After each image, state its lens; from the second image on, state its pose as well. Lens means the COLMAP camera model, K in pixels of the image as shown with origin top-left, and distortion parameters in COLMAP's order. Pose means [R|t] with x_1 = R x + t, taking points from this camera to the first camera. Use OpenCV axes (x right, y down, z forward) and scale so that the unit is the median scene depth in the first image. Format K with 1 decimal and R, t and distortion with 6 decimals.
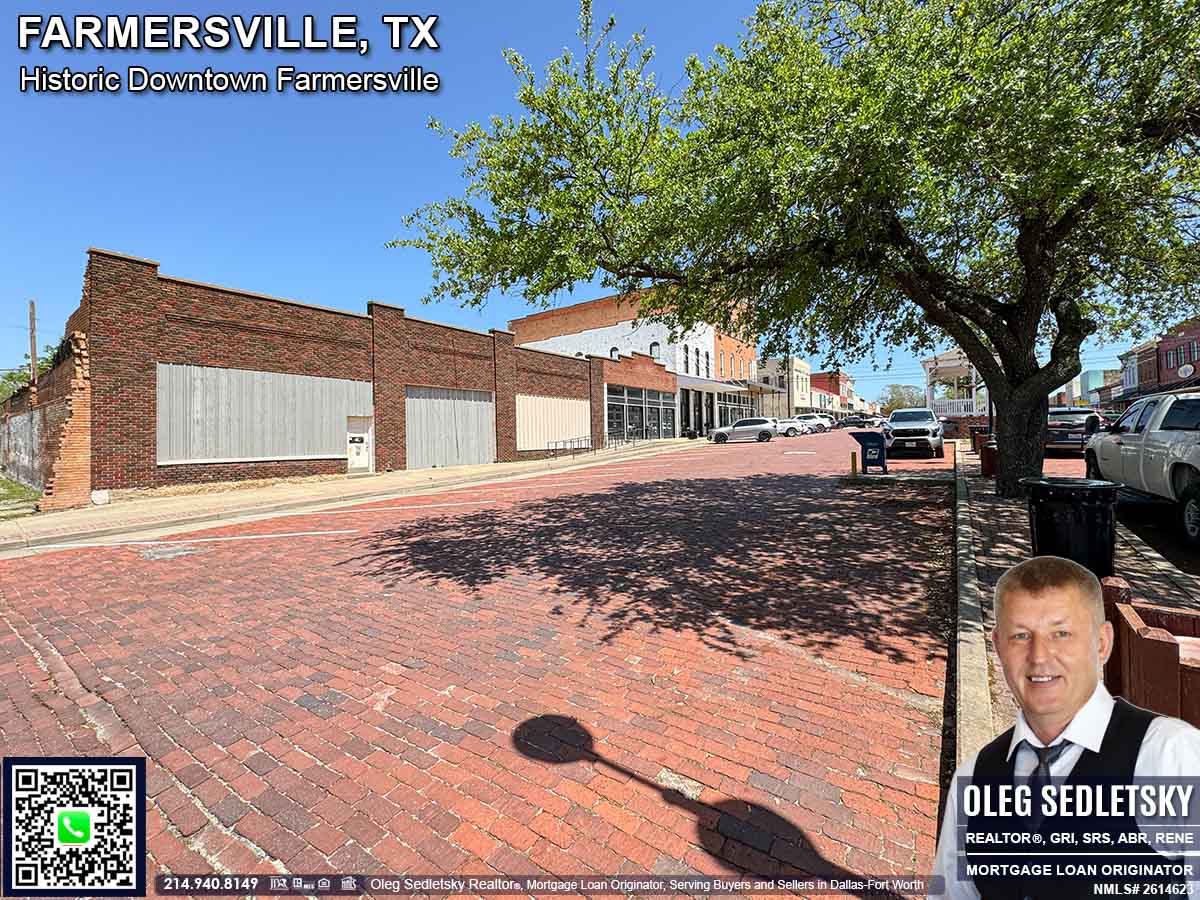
lens RADIAL K [[487.7, 0, 601.0], [0, 487.7, 445.8], [0, 0, 1]] dist [-0.000239, -0.000406]
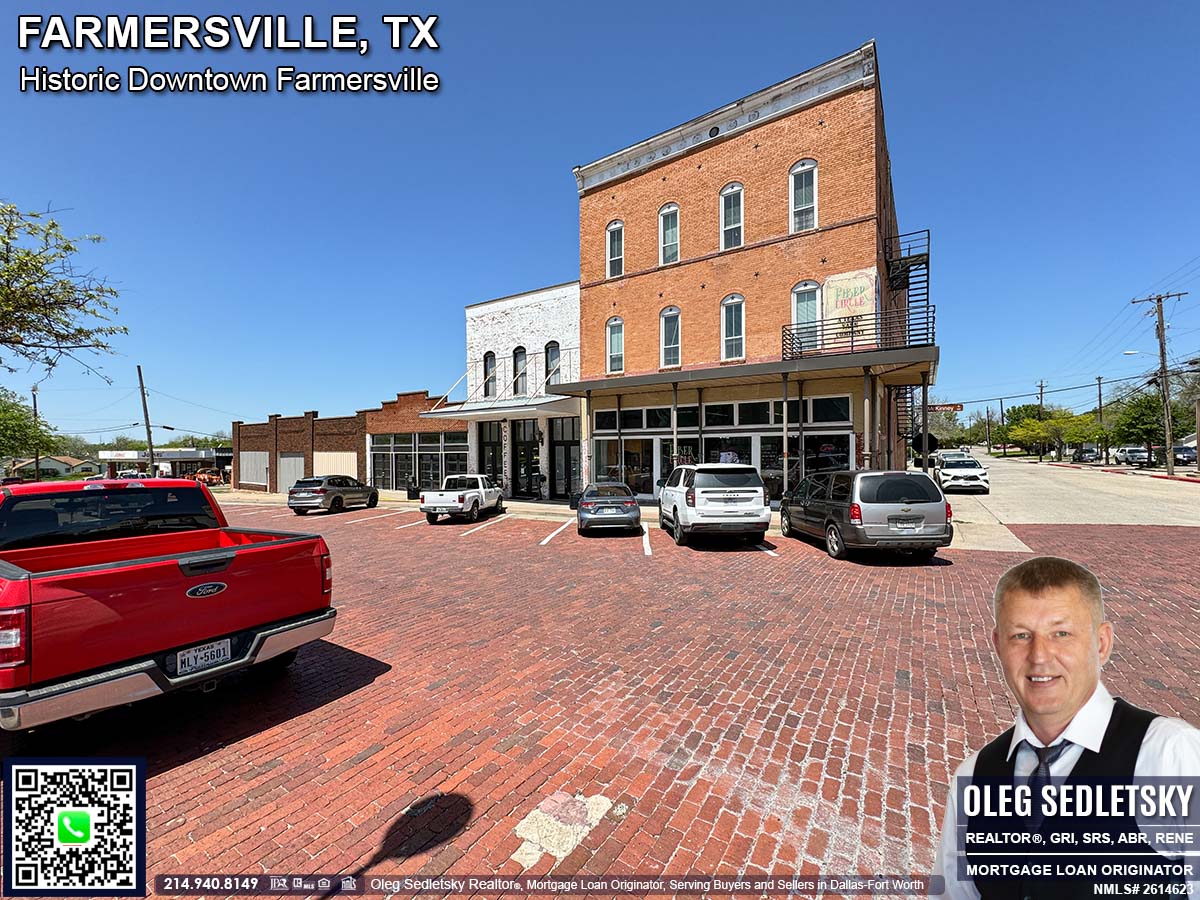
lens RADIAL K [[469.7, 0, 610.9], [0, 469.7, 454.1], [0, 0, 1]] dist [-0.000109, -0.000074]
pose [[0.052990, 0.022879, -0.998333, 0.966945], [-0.012034, 0.999680, 0.022271, -0.106453], [0.998523, 0.010833, 0.053249, 1.356747]]
